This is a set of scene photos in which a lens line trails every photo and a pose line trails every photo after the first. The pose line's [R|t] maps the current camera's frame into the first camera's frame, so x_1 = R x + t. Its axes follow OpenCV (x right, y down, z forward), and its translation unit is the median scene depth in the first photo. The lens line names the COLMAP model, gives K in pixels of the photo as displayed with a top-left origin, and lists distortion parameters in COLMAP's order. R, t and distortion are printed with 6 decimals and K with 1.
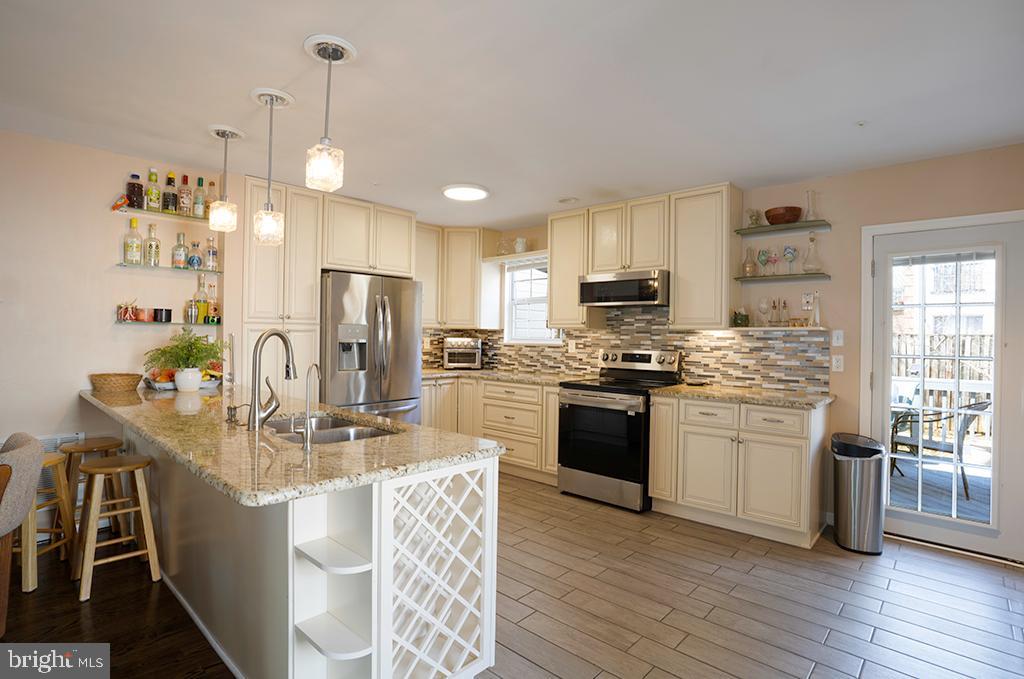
lens RADIAL K [[521.7, 0, 497.2], [0, 521.7, 341.6], [0, 0, 1]] dist [-0.049712, 0.021642]
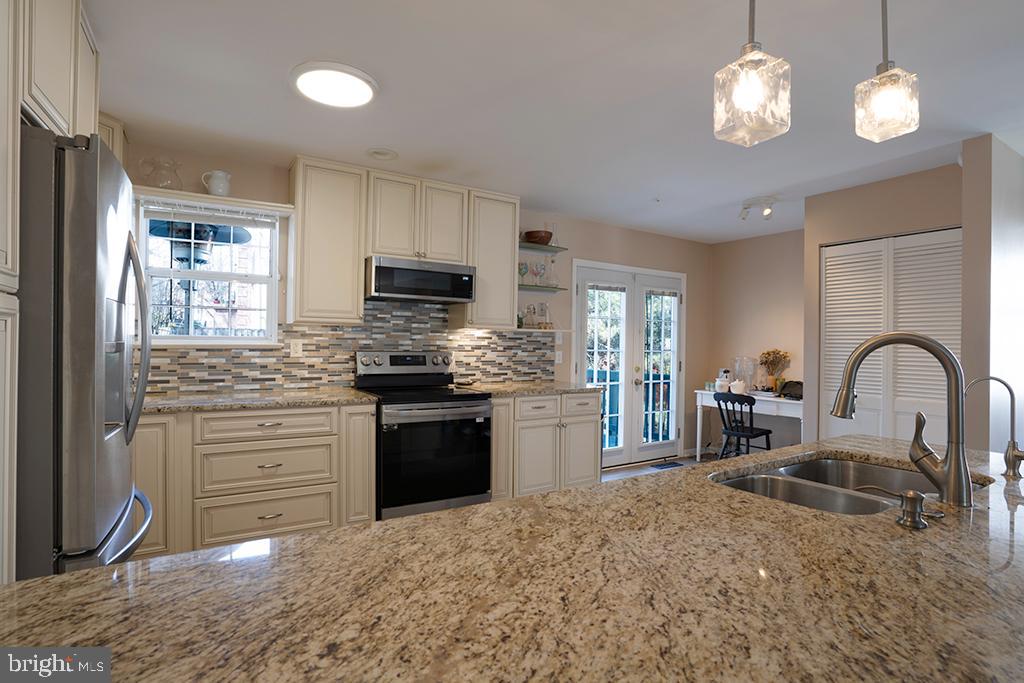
lens RADIAL K [[521.7, 0, 524.1], [0, 521.7, 348.5], [0, 0, 1]] dist [-0.049712, 0.021642]
pose [[0.230045, -0.020647, 0.972961, -0.635778], [-0.002563, 0.999759, 0.021822, -0.009170], [-0.973177, -0.007514, 0.229937, 0.725632]]
